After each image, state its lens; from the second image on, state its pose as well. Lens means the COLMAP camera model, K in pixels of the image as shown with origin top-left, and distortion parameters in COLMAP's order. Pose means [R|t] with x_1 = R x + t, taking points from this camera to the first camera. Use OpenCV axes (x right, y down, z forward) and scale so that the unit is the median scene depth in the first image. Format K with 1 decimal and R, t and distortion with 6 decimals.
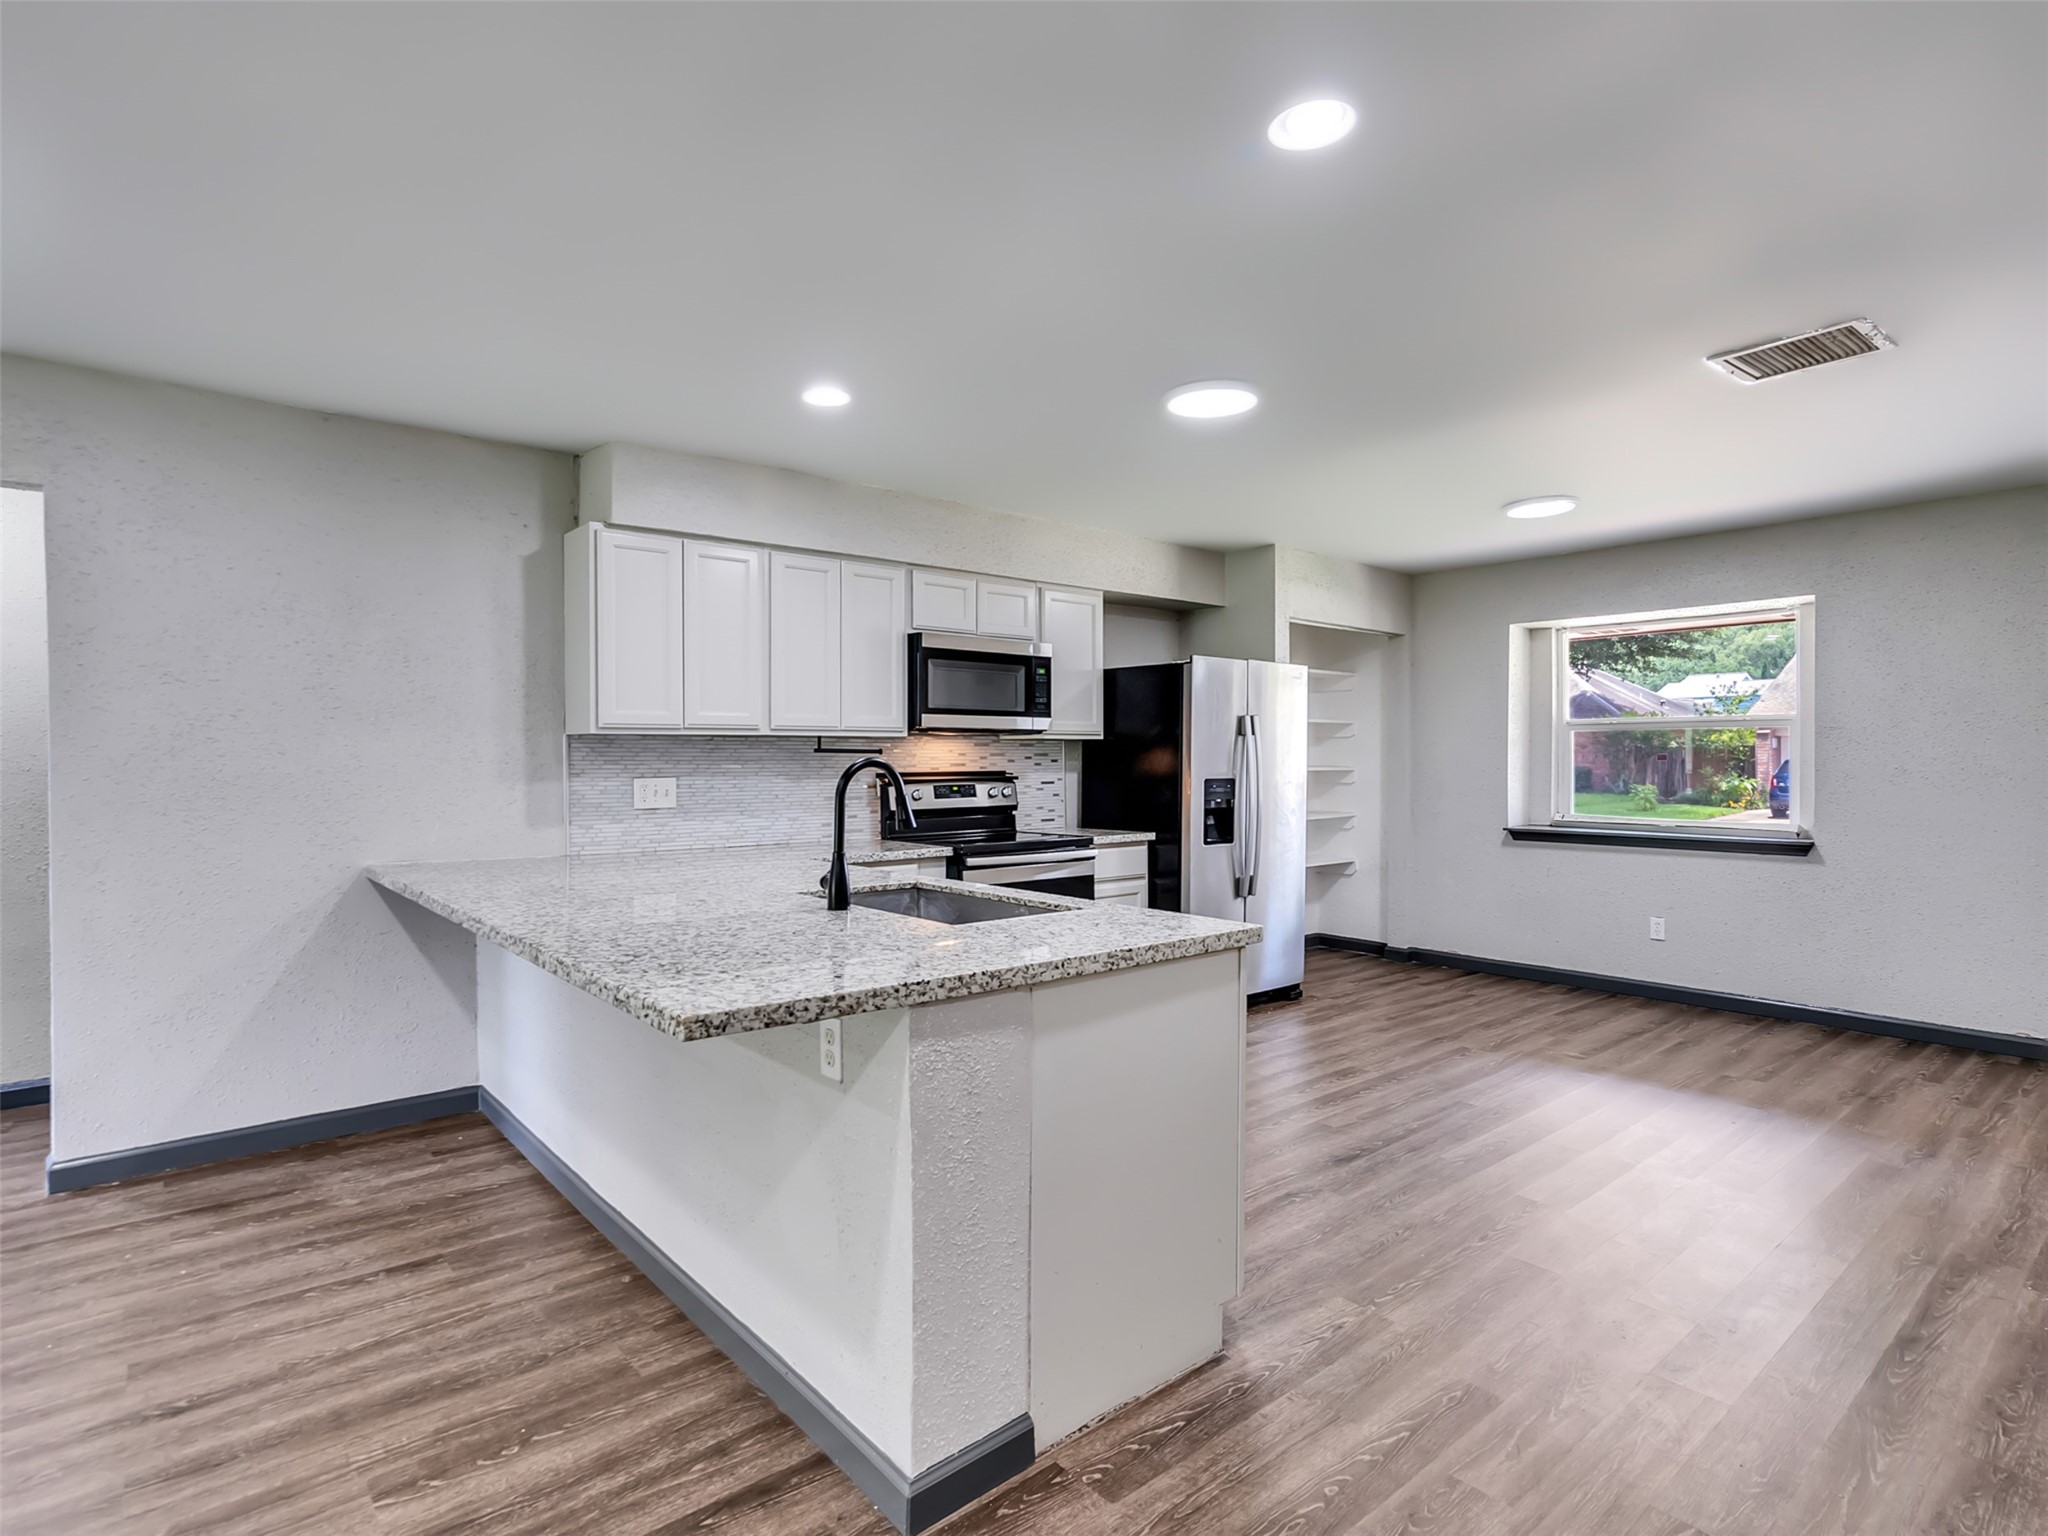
lens RADIAL K [[1044.6, 0, 1005.4], [0, 1044.6, 767.9], [0, 0, 1]] dist [-0.004651, 0.003394]
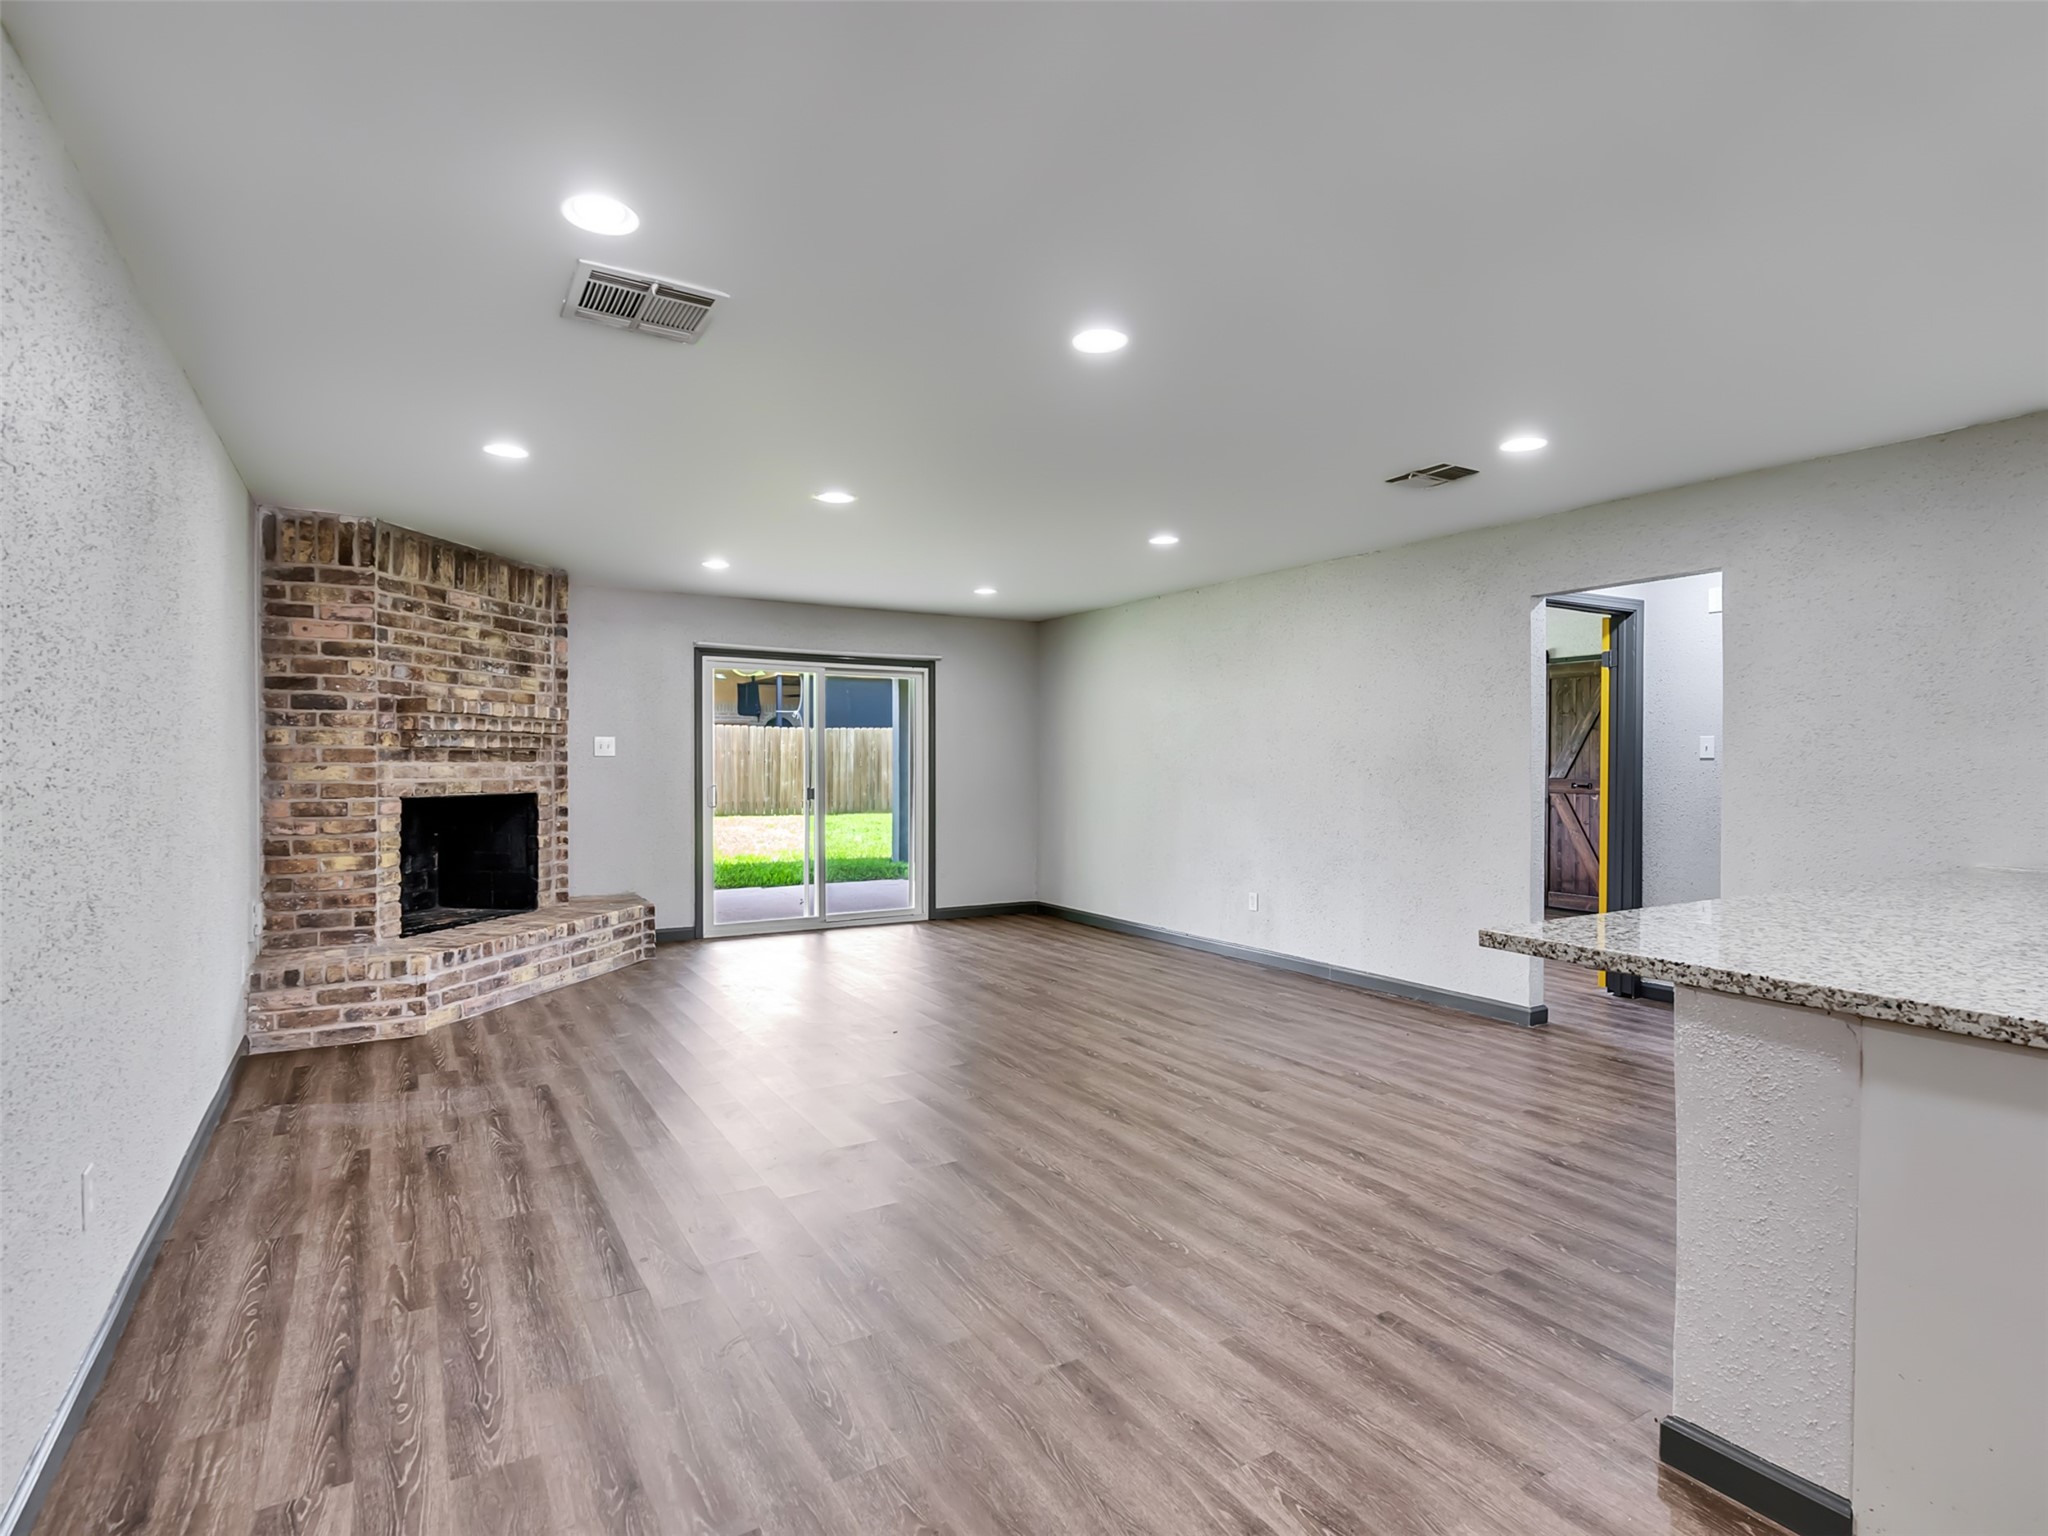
lens RADIAL K [[1044.6, 0, 1003.2], [0, 1044.6, 766.2], [0, 0, 1]] dist [-0.004651, 0.003394]
pose [[-0.155211, 0.005093, -0.987868, 0.418225], [-0.011205, 0.999913, 0.006915, -0.000528], [0.987818, 0.012143, -0.155141, 0.176622]]
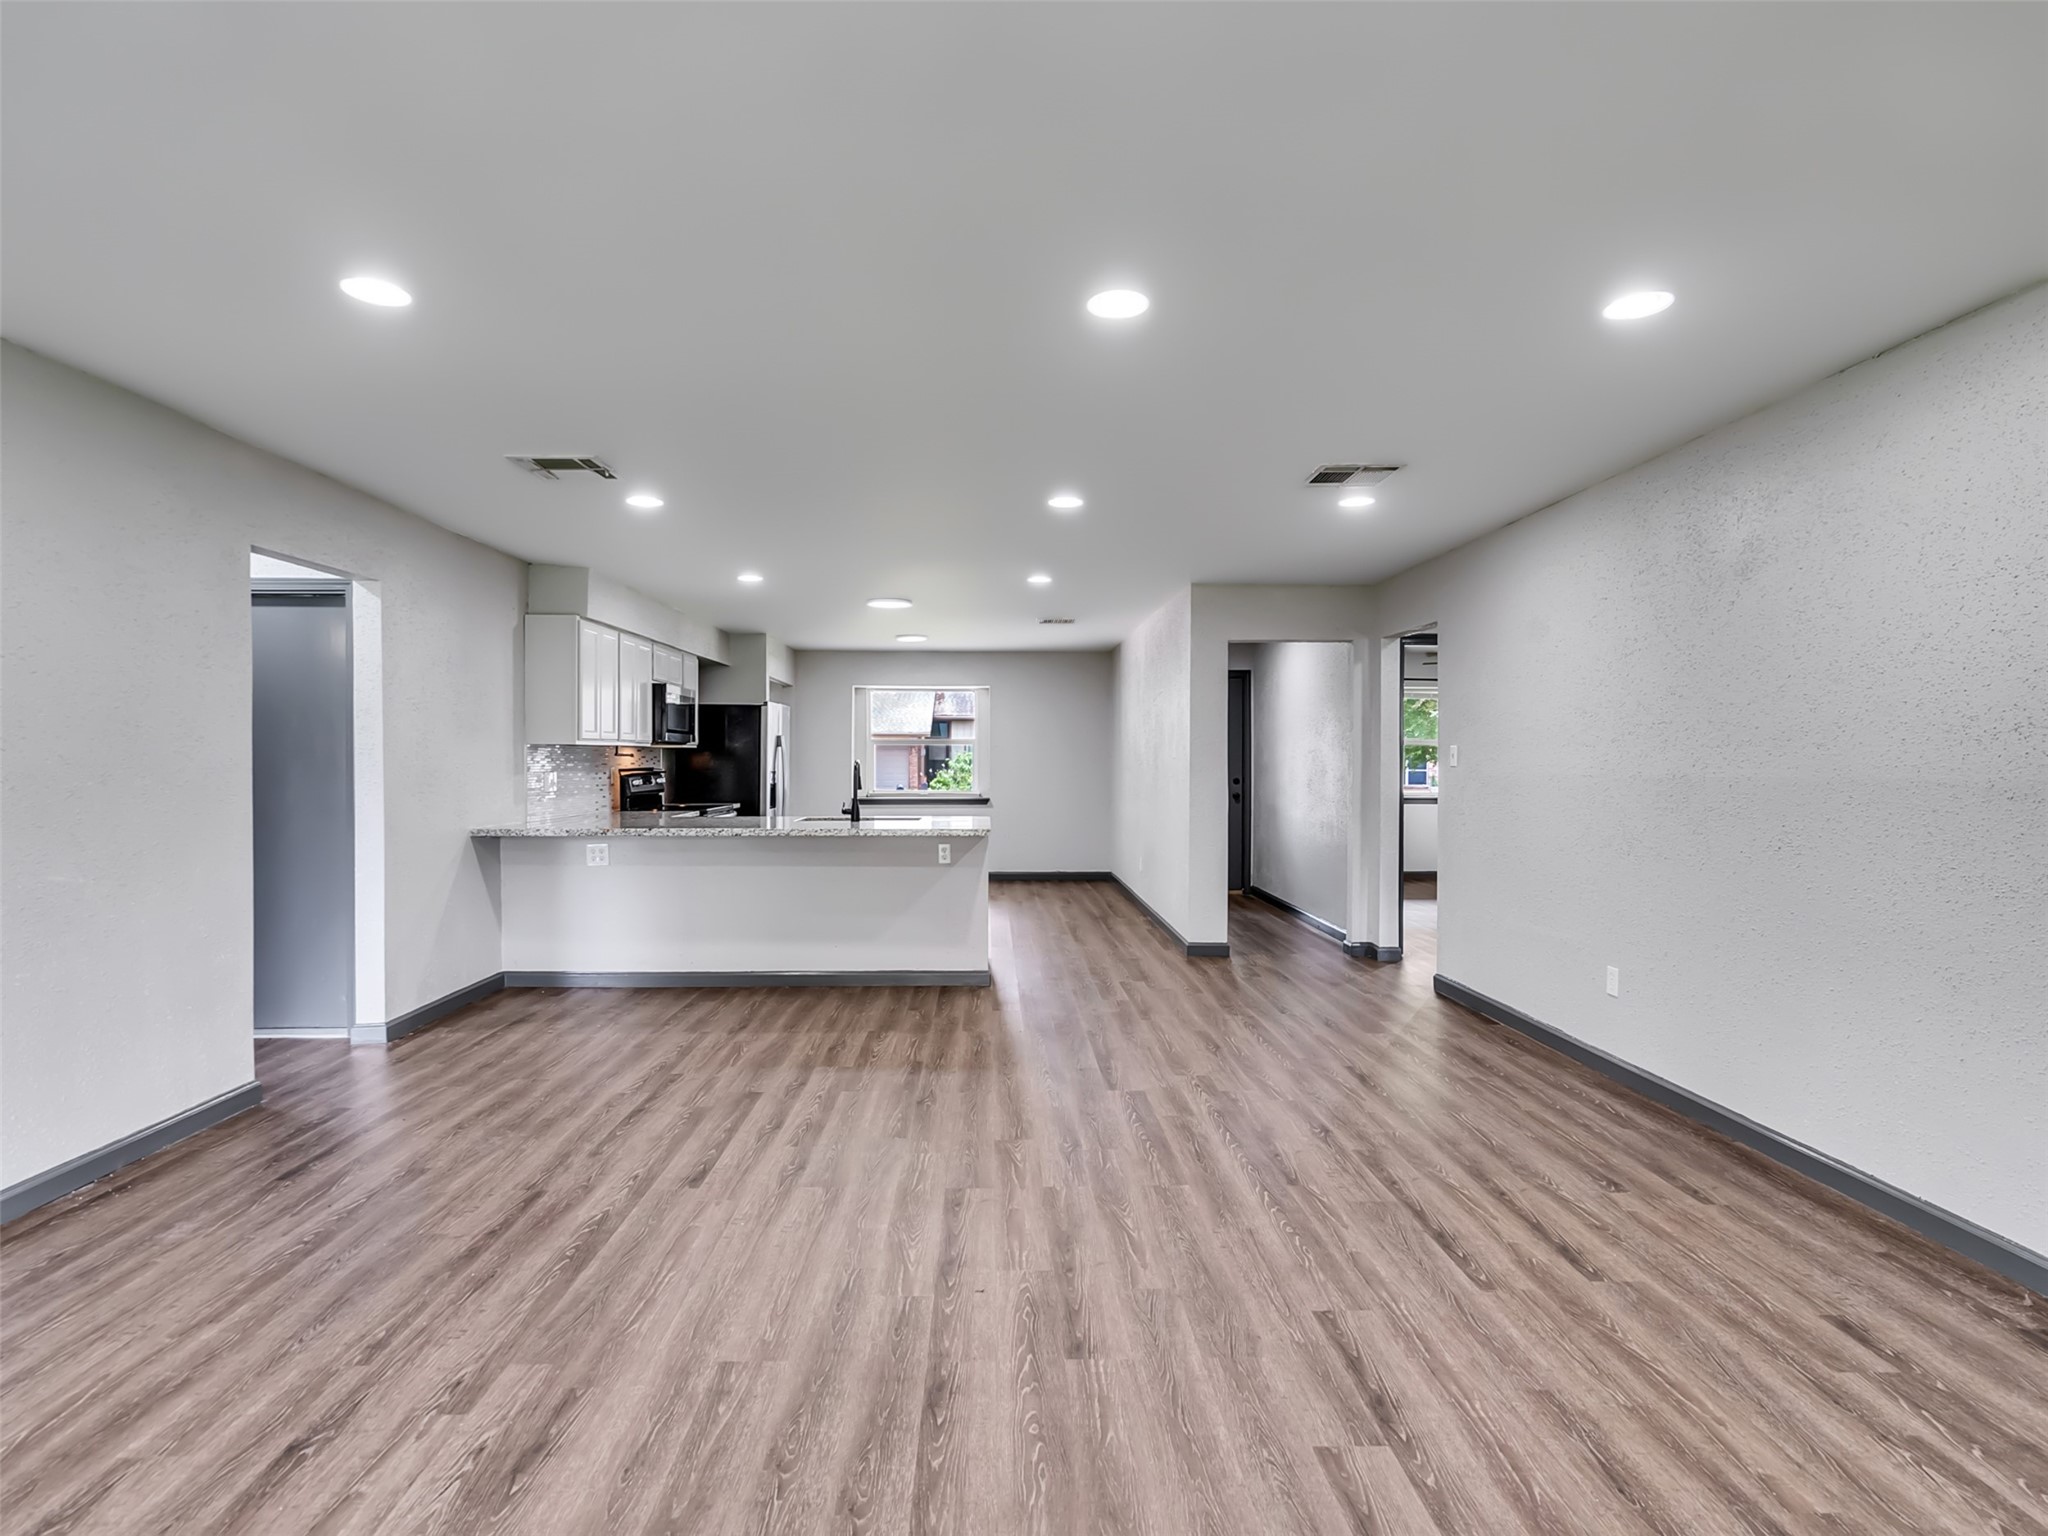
lens RADIAL K [[1044.6, 0, 1002.1], [0, 1044.6, 767.0], [0, 0, 1]] dist [-0.004651, 0.003394]
pose [[0.623265, -0.004193, 0.781999, -1.040972], [0.004717, 0.999988, 0.001603, 0.002613], [-0.781996, 0.002690, 0.623277, -0.448207]]
